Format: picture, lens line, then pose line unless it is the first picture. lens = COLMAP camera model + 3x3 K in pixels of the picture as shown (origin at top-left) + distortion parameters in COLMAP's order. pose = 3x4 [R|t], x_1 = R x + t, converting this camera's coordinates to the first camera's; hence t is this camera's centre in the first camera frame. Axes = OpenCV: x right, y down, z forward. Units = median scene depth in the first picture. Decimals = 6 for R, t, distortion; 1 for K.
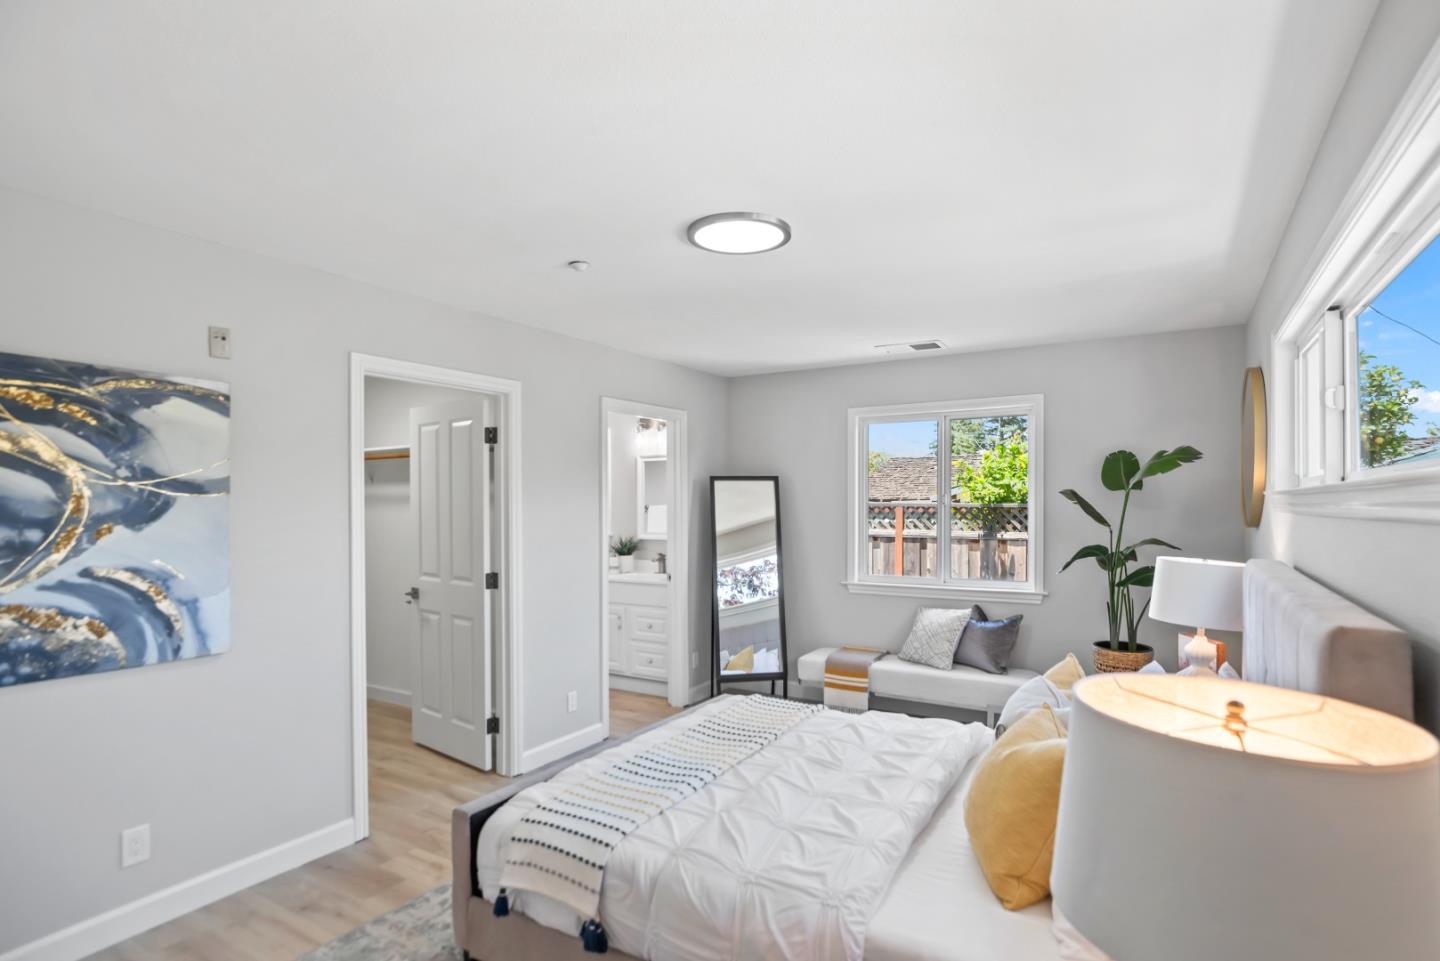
lens RADIAL K [[736.5, 0, 714.6], [0, 736.5, 501.5], [0, 0, 1]] dist [-0.003506, -0.000366]
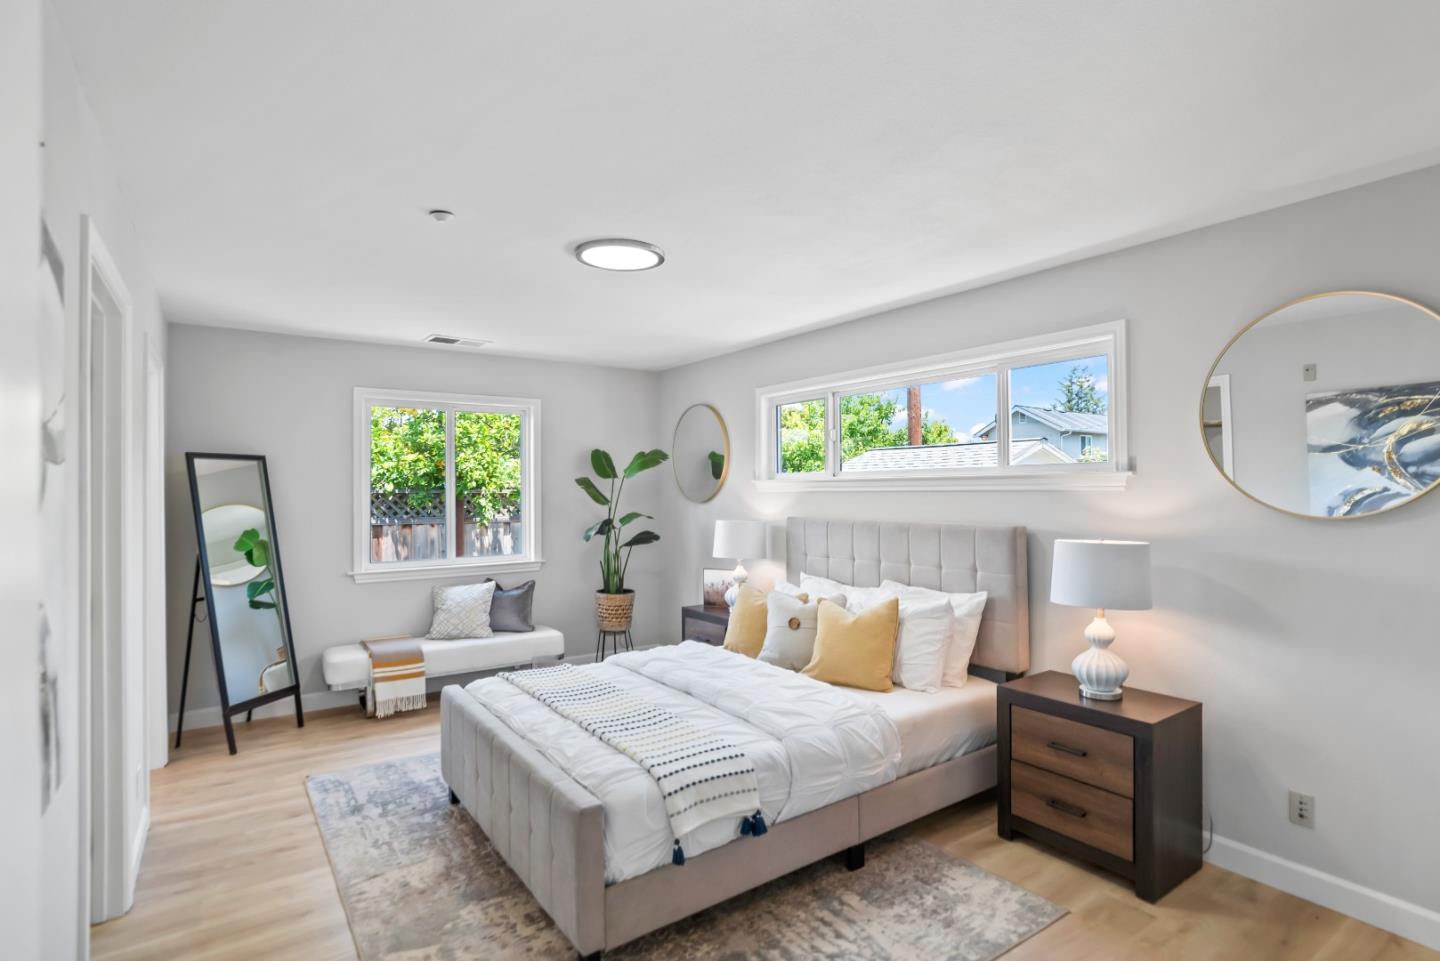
lens RADIAL K [[736.5, 0, 714.6], [0, 736.5, 501.5], [0, 0, 1]] dist [-0.003506, -0.000366]
pose [[0.406119, -0.014740, 0.913701, -0.625548], [0.001740, 0.999881, 0.015357, 0.006338], [-0.913819, -0.004647, 0.406096, 0.255932]]
